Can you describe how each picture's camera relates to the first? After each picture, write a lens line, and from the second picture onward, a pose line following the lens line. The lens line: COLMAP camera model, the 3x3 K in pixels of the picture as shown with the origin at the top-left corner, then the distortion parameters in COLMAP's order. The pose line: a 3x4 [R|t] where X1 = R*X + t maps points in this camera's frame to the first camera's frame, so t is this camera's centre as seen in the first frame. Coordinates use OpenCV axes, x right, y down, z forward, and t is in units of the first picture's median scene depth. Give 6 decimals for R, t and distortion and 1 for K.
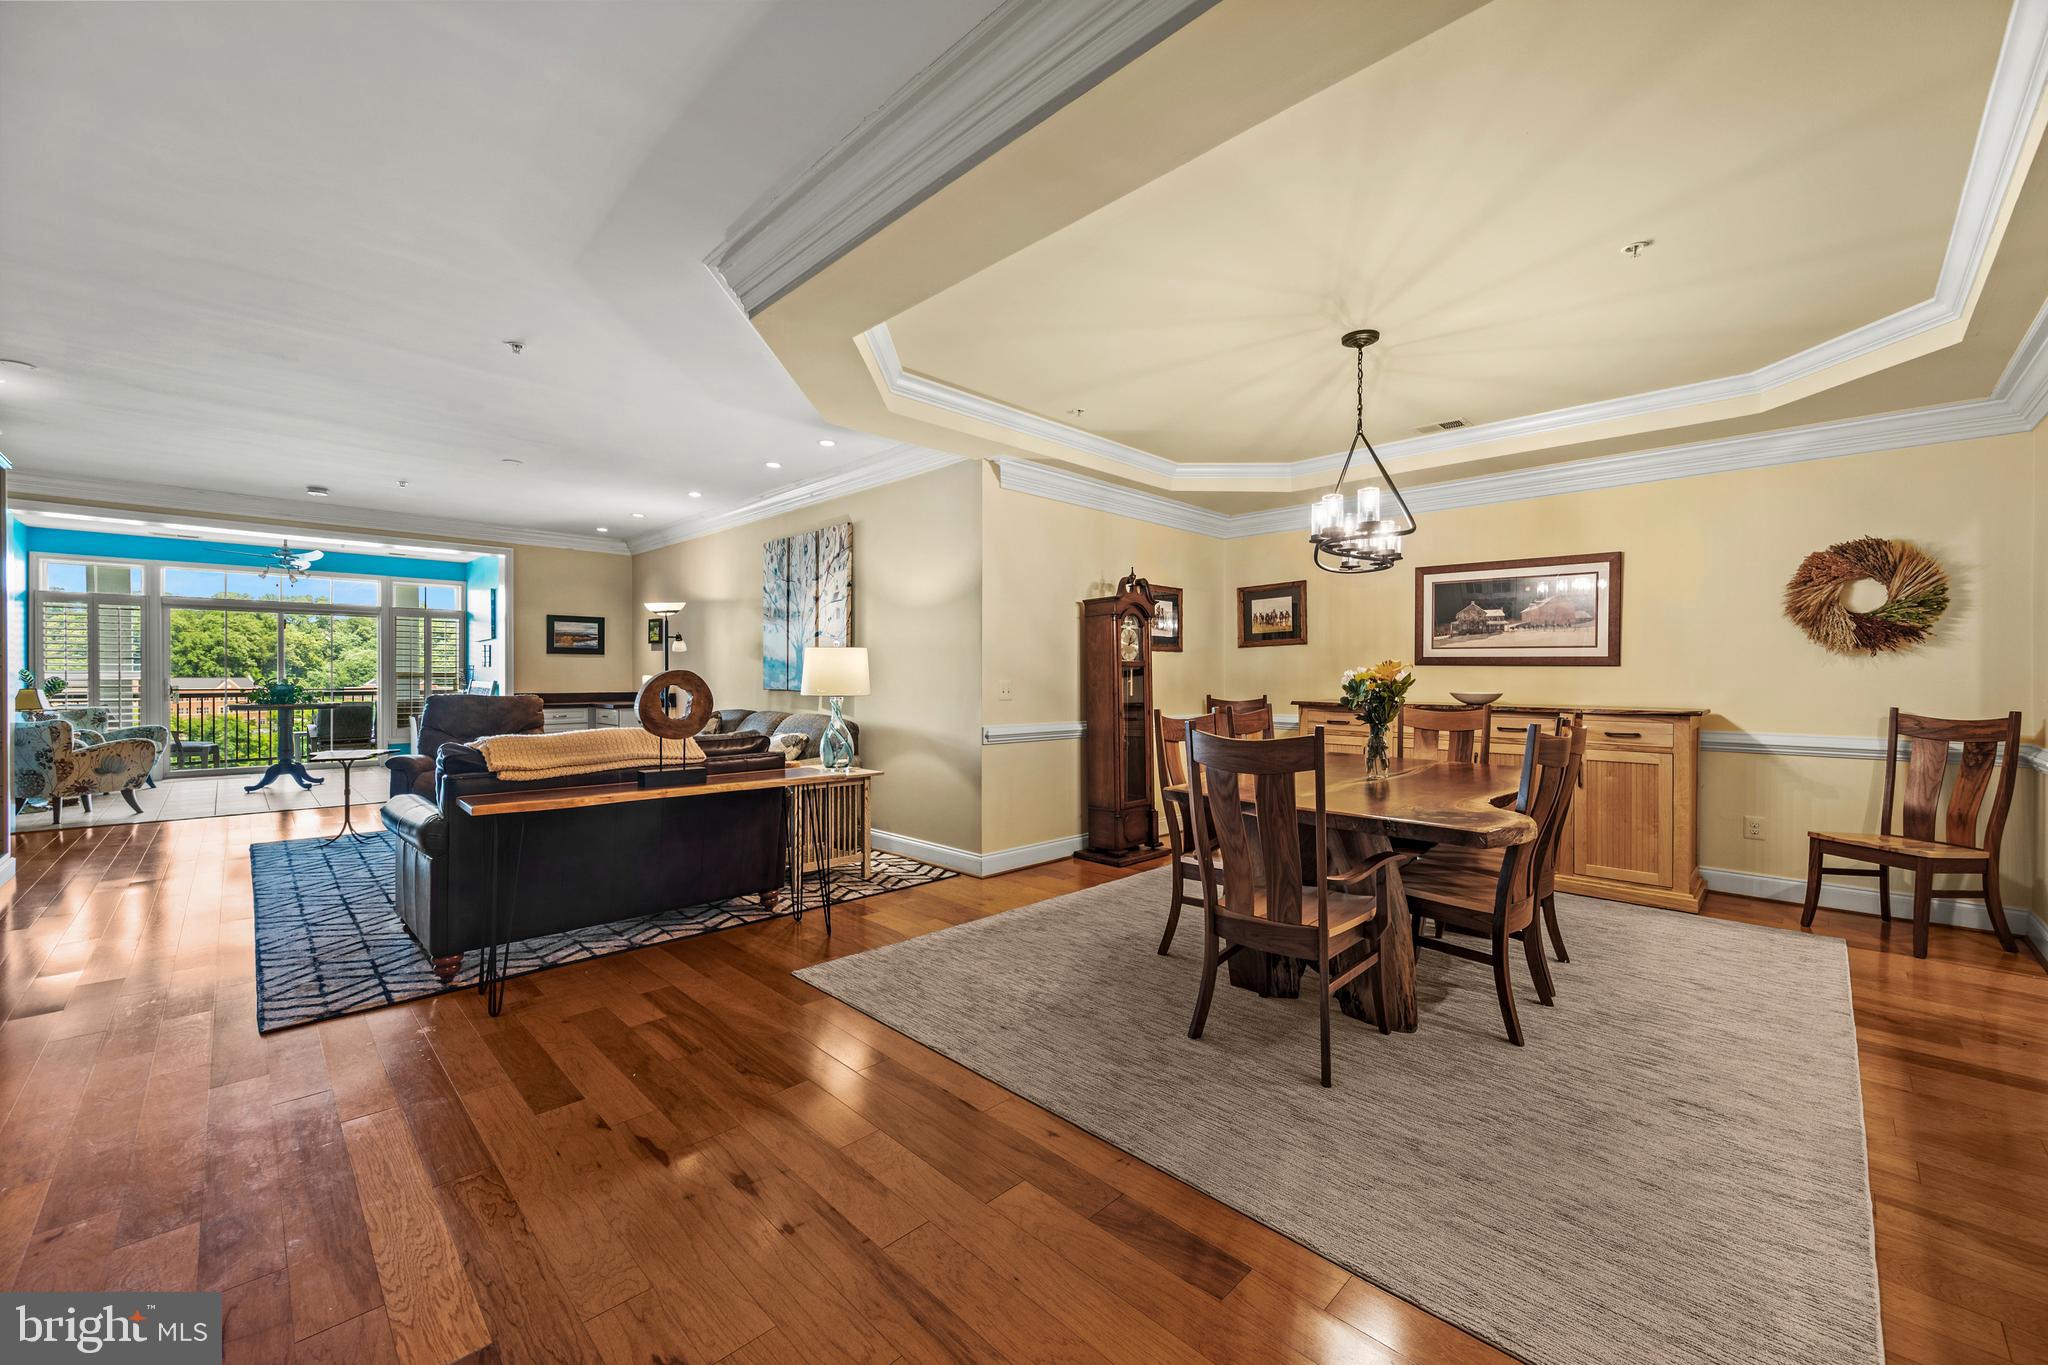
lens RADIAL K [[802.7, 0, 1014.2], [0, 802.7, 670.5], [0, 0, 1]] dist [0.003539, 0.000556]
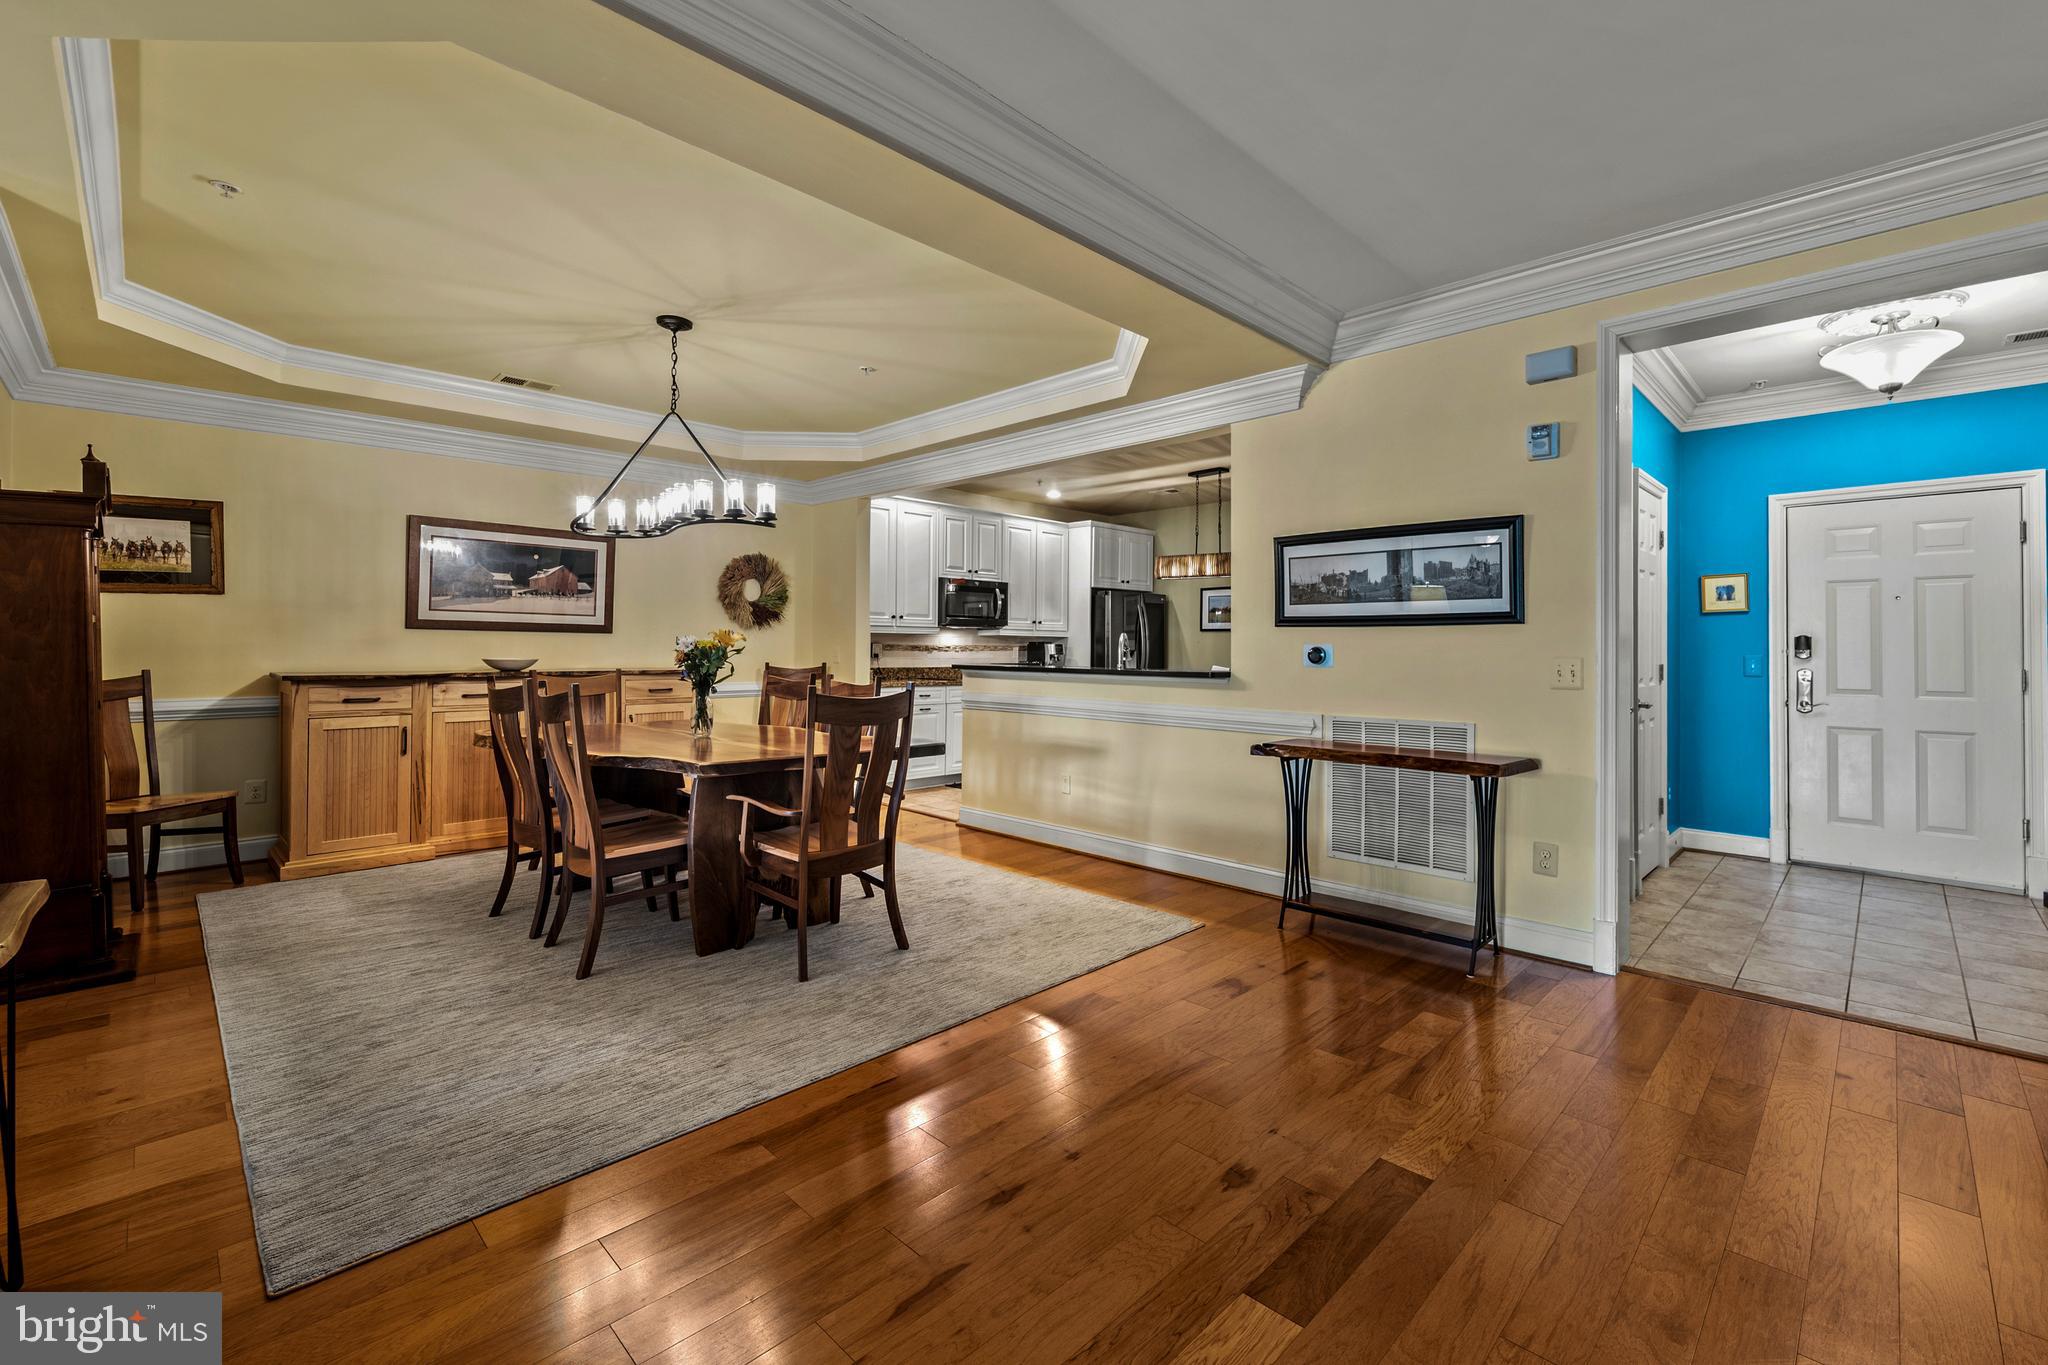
lens RADIAL K [[874.8, 0, 1061.7], [0, 874.8, 639.7], [0, 0, 1]] dist [0.004417, -0.000593]
pose [[-0.027188, 0.001931, 0.999628, -0.612250], [-0.013483, 0.999906, -0.002298, -0.002490], [-0.999539, -0.013541, -0.027159, 0.438732]]
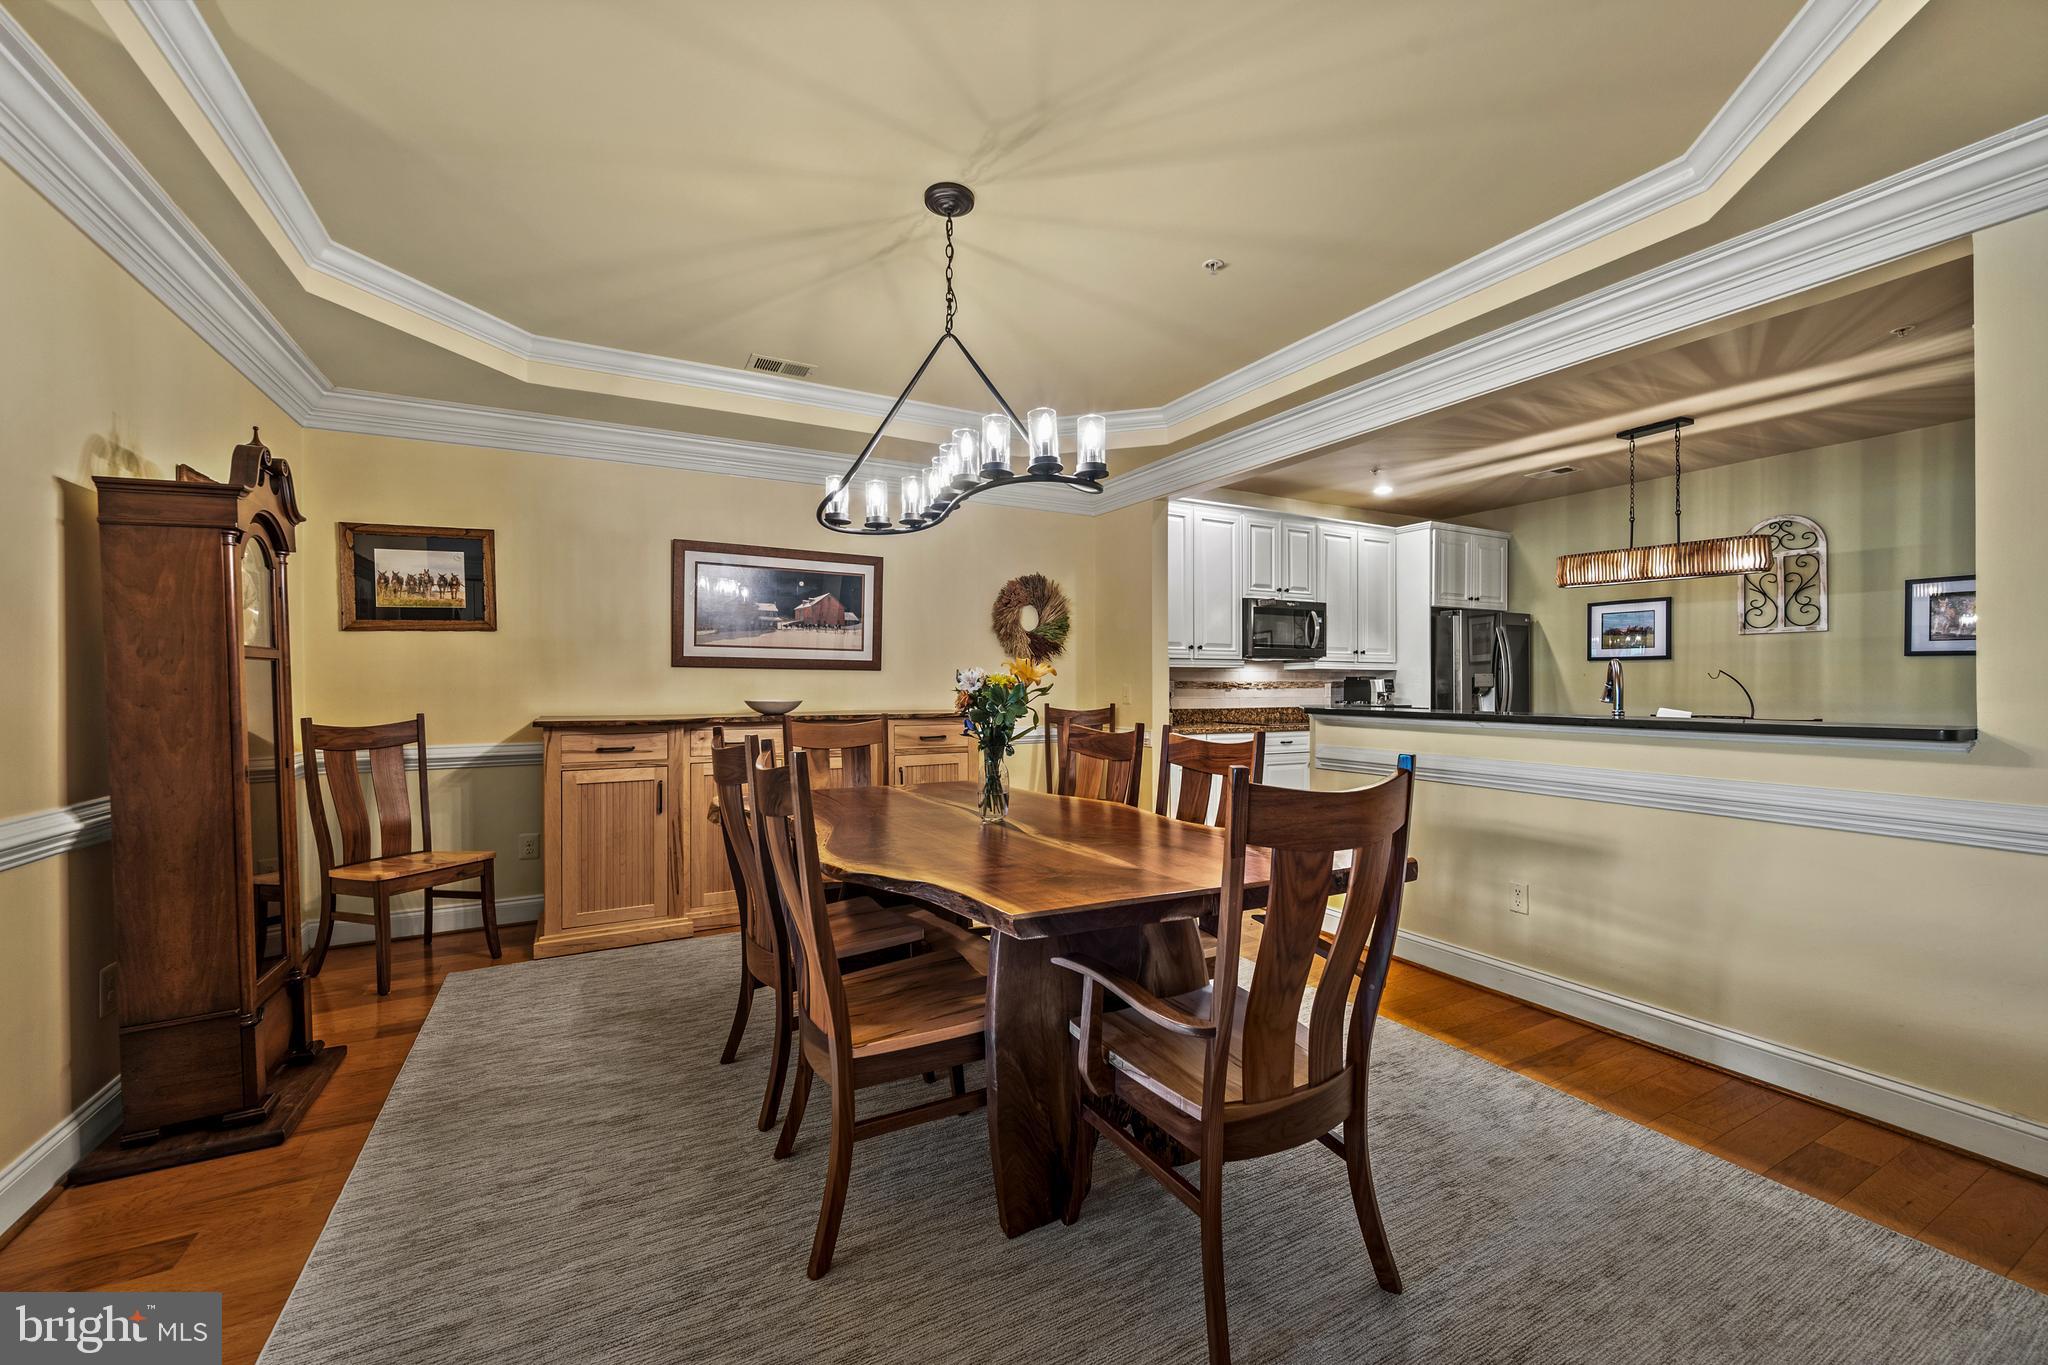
lens RADIAL K [[802.7, 0, 1023.8], [0, 802.7, 684.0], [0, 0, 1]] dist [0.003539, 0.000556]
pose [[0.280185, -0.006649, 0.959923, -0.191960], [-0.004768, 0.999954, 0.008318, 0.002770], [-0.959934, -0.006907, 0.280141, 0.623004]]
